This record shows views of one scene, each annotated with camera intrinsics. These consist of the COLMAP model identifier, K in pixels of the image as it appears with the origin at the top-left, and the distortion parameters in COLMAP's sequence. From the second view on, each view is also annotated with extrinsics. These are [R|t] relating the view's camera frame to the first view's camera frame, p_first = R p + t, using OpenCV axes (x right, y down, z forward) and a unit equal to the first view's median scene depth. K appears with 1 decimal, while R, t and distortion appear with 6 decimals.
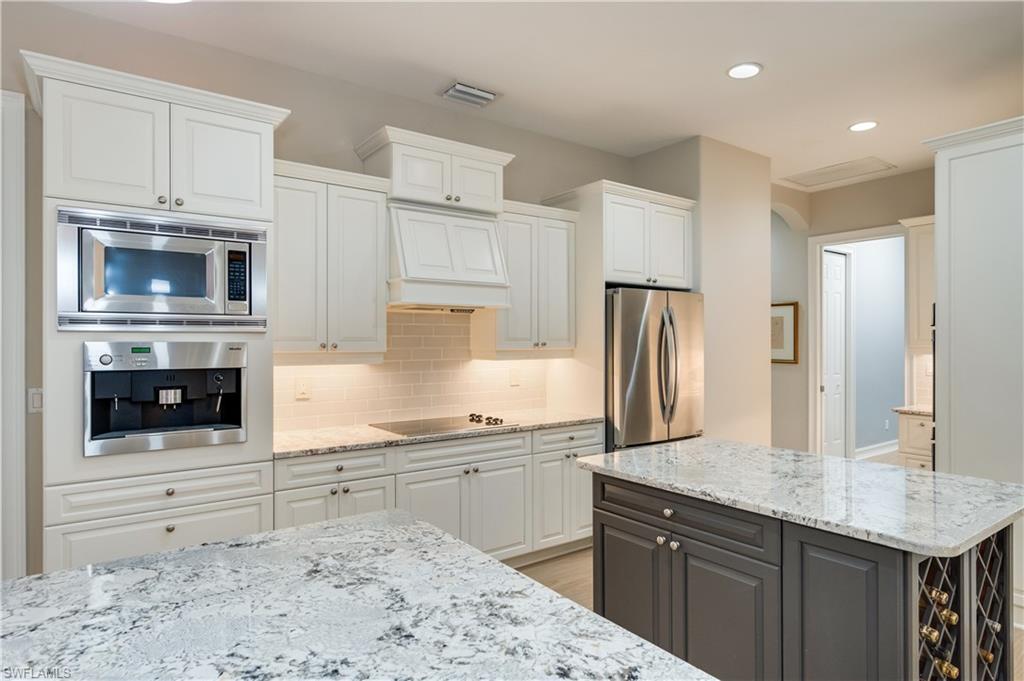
lens RADIAL K [[583.7, 0, 512.0], [0, 583.7, 340.5], [0, 0, 1]] dist [0.000675, -0.000012]
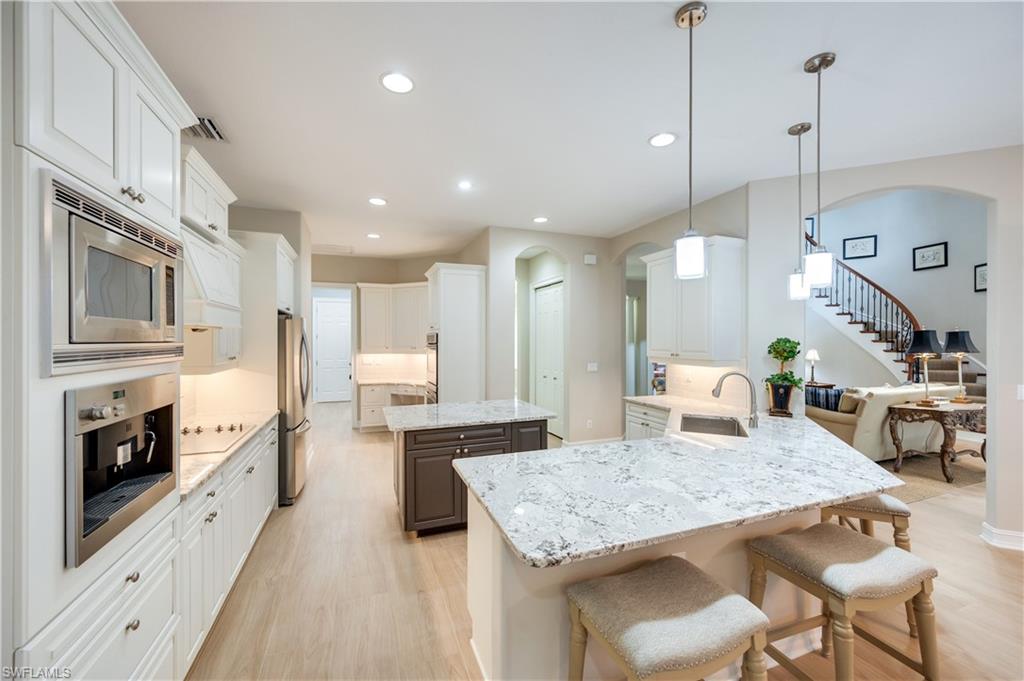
lens RADIAL K [[404.7, 0, 512.0], [0, 404.7, 340.5], [0, 0, 1]] dist [0.000747, -0.000013]
pose [[0.255101, 0.000250, 0.966914, -0.720018], [-0.003963, 0.999992, 0.000788, -0.037487], [-0.966906, -0.004033, 0.255100, 0.289370]]
